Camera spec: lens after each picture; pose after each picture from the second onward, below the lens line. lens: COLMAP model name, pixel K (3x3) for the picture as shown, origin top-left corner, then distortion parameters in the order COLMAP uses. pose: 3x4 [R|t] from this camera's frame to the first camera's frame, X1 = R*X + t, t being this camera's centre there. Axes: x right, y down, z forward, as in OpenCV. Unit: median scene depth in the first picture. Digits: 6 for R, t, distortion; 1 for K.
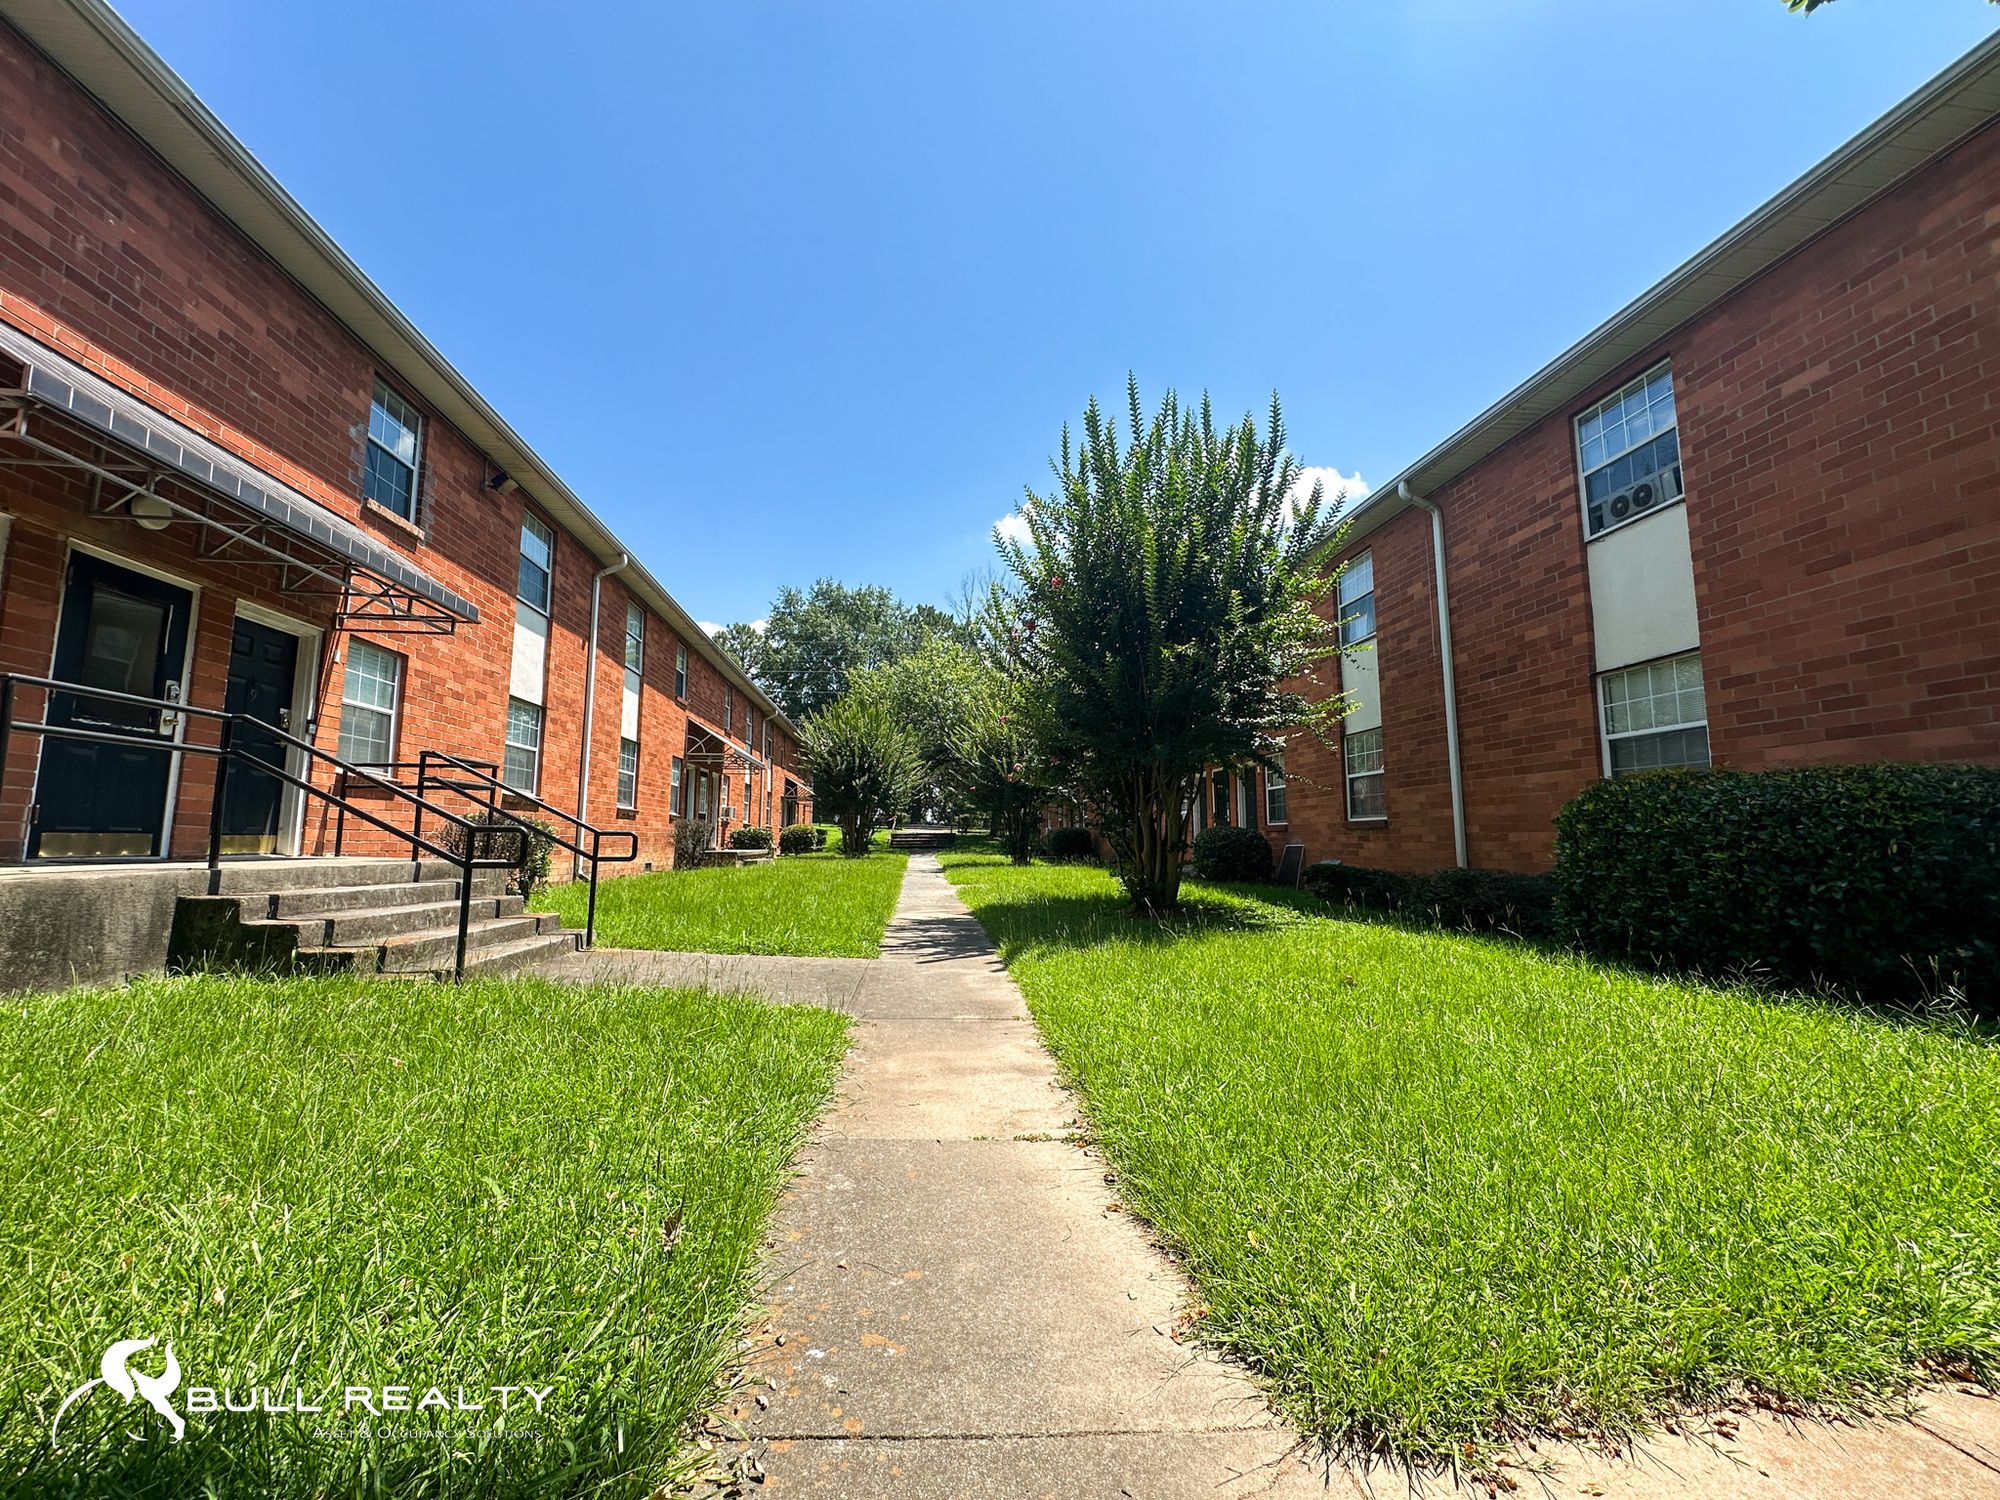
lens RADIAL K [[802.6, 0, 1004.9], [0, 802.6, 750.1], [0, 0, 1]] dist [-0.003187, 0.001425]
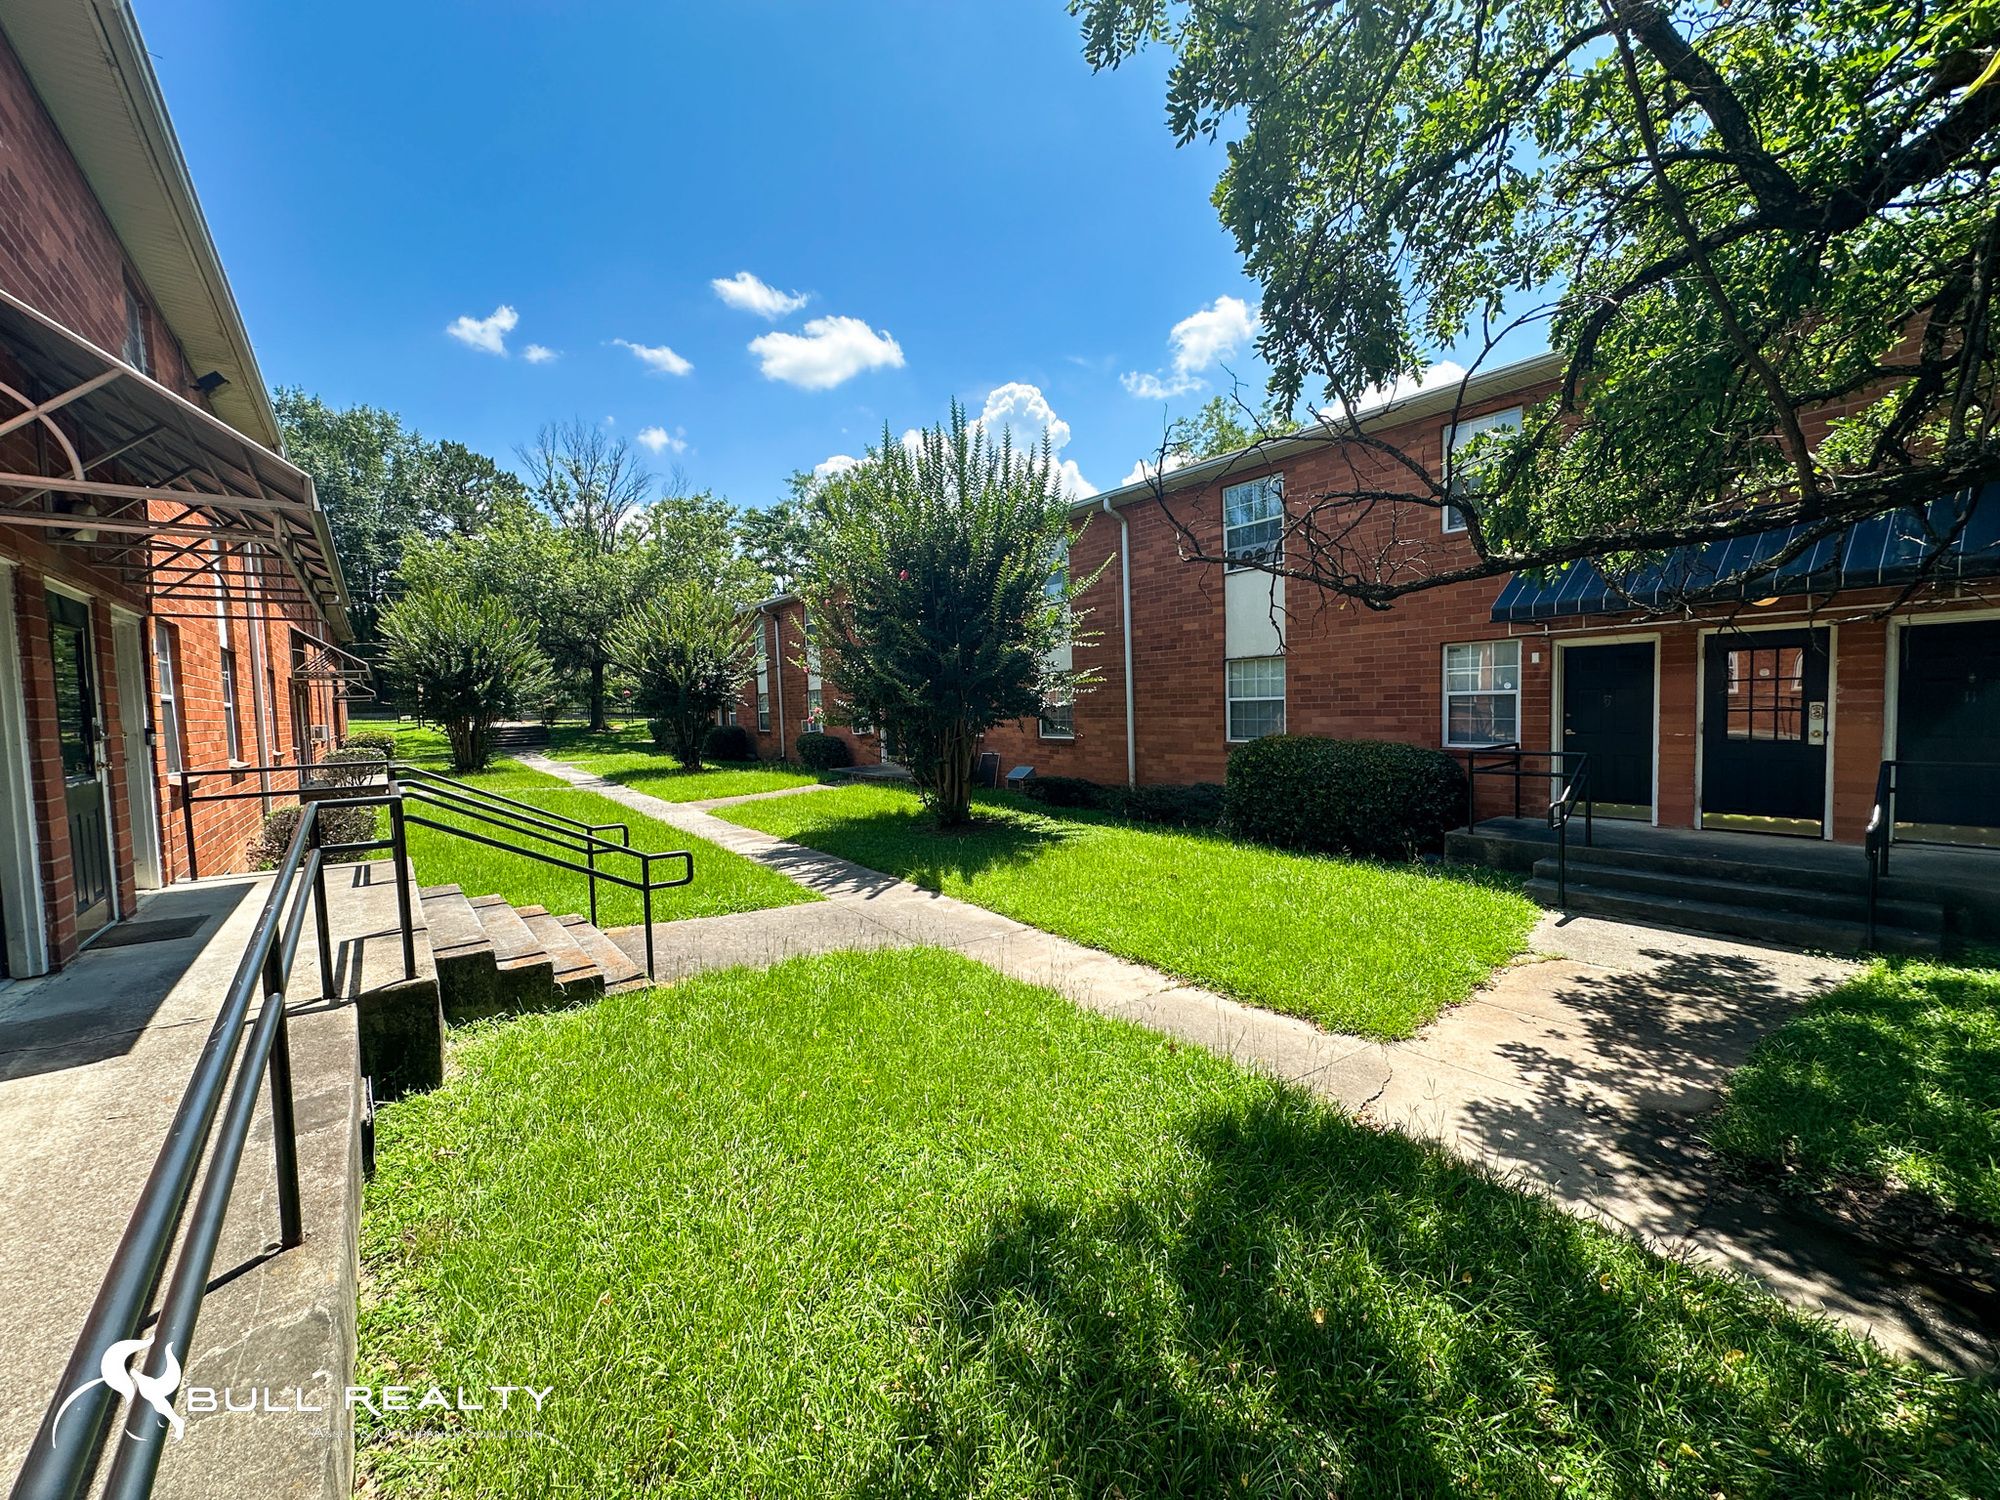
lens RADIAL K [[802.6, 0, 1002.7], [0, 802.6, 749.5], [0, 0, 1]] dist [-0.003187, 0.001425]
pose [[0.855941, -0.057853, 0.513827, -0.397251], [-0.028908, 0.986813, 0.159264, -0.130760], [-0.516265, -0.151174, 0.842981, -0.127564]]
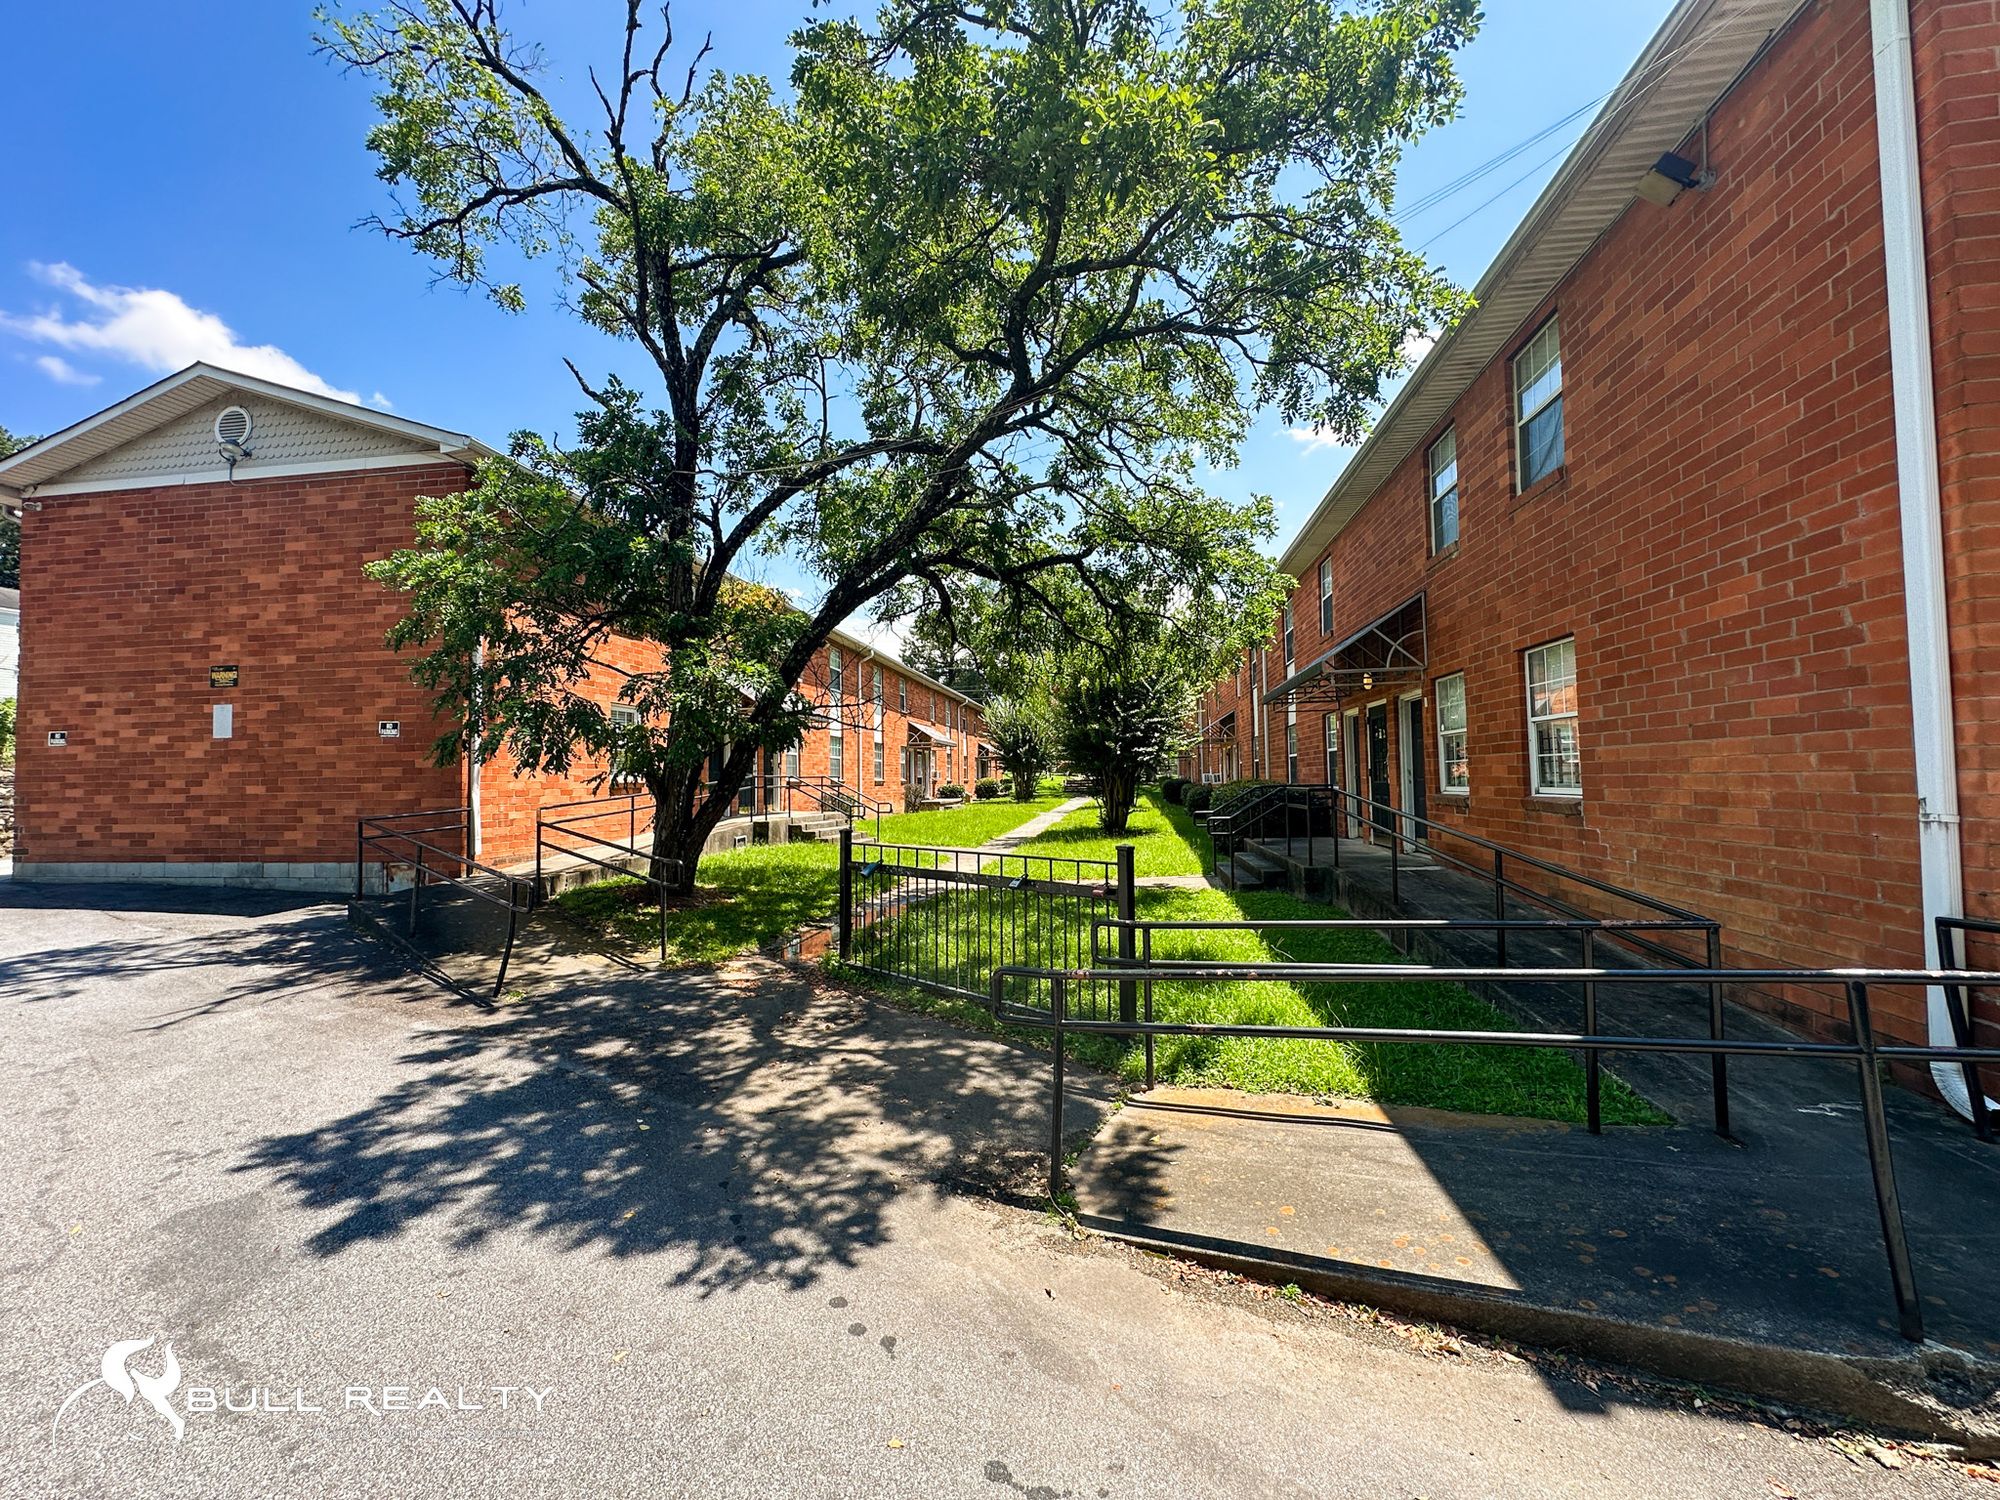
lens RADIAL K [[802.6, 0, 996.2], [0, 802.6, 752.2], [0, 0, 1]] dist [-0.003187, 0.001425]
pose [[0.961845, -0.024807, -0.272468, 0.443146], [0.046894, 0.996091, 0.074852, -0.178599], [0.269546, -0.084773, 0.959249, -1.053190]]
